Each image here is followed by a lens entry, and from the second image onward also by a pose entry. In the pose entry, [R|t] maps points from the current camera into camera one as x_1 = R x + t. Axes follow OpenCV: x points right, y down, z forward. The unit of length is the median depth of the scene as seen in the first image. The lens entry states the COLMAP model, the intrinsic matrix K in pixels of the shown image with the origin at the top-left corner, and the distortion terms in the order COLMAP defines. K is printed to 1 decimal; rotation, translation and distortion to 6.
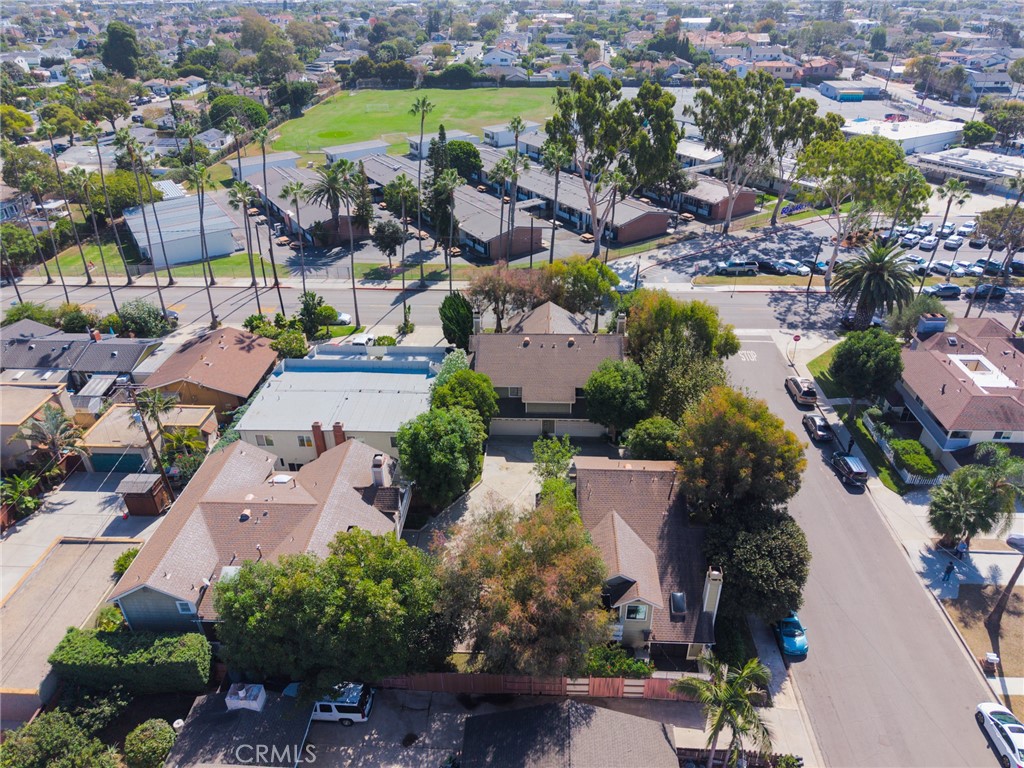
lens RADIAL K [[688.6, 0, 512.0], [0, 688.6, 384.0], [0, 0, 1]] dist [0.017793, -0.016445]
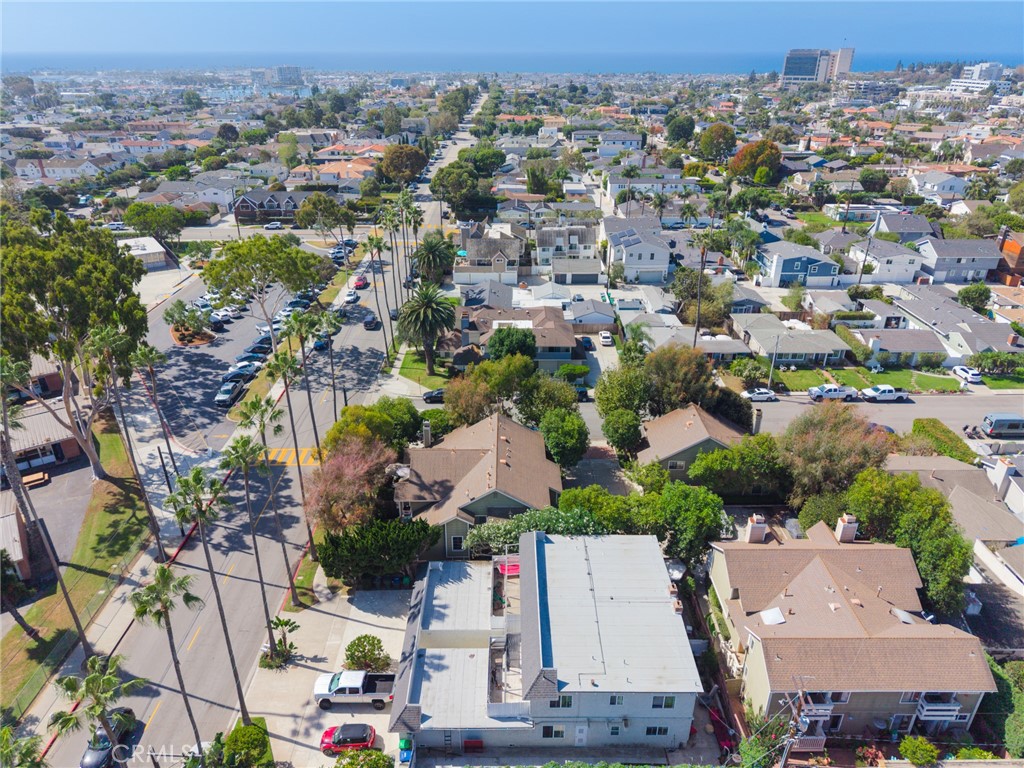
lens RADIAL K [[681.7, 0, 512.0], [0, 681.7, 384.0], [0, 0, 1]] dist [0.090393, -0.148968]
pose [[-0.054208, -0.423537, 0.904256, -0.540416], [0.512721, 0.765282, 0.389180, -0.347598], [-0.856843, 0.484727, 0.175672, 0.504966]]
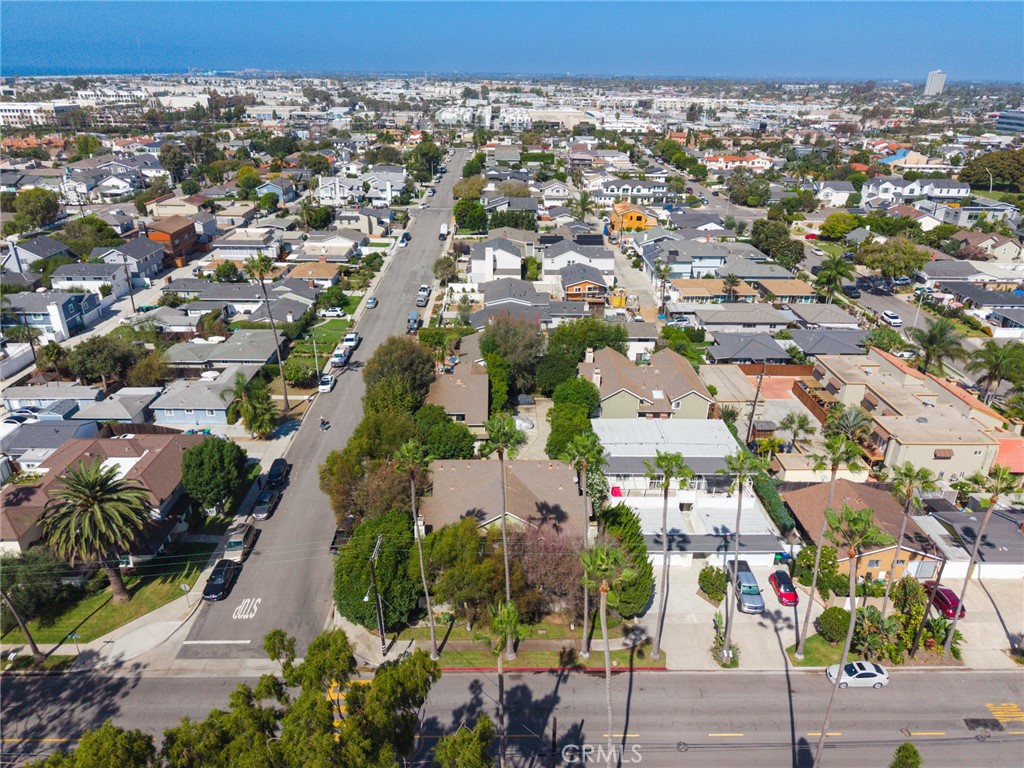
lens RADIAL K [[681.7, 0, 512.0], [0, 681.7, 384.0], [0, 0, 1]] dist [0.090393, -0.148968]
pose [[-0.997490, 0.028561, -0.064788, 0.072235], [-0.037112, 0.568371, 0.821935, -0.653671], [0.060299, 0.822277, -0.565884, 0.988162]]
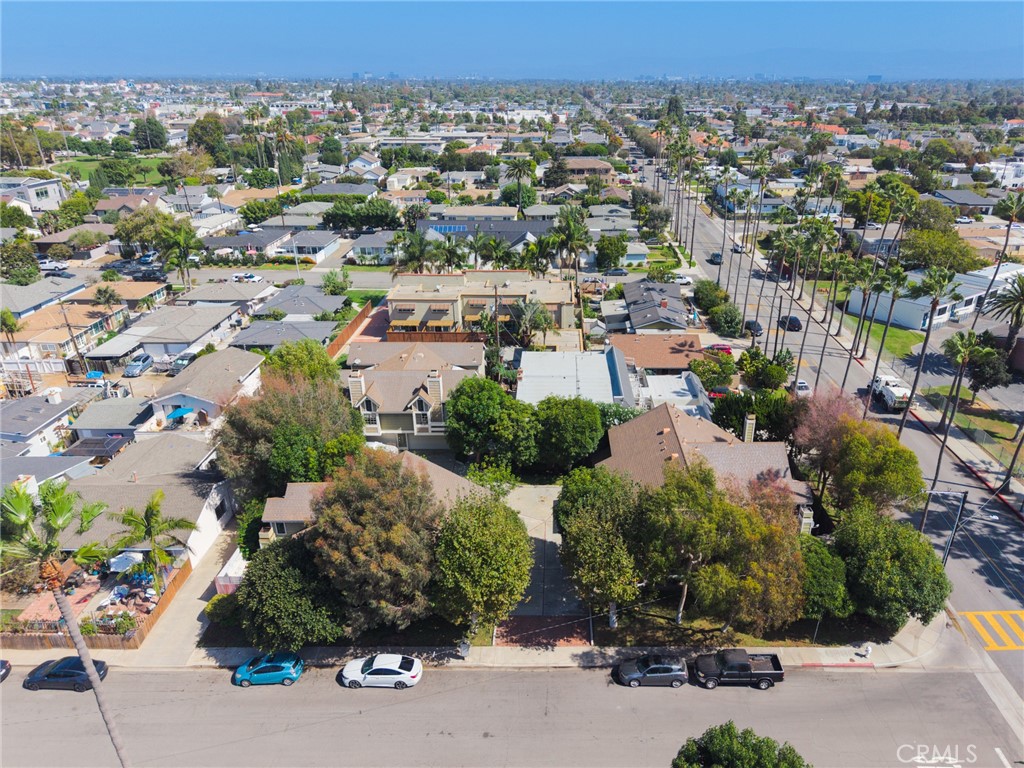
lens RADIAL K [[712.3, 0, 564.9], [0, 712.3, 385.0], [0, 0, 1]] dist [0.049710, -0.062758]
pose [[0.058231, 0.406671, -0.911717, 0.530124], [-0.516066, 0.794037, 0.321218, -0.218558], [0.854567, 0.451801, 0.256107, 0.423077]]
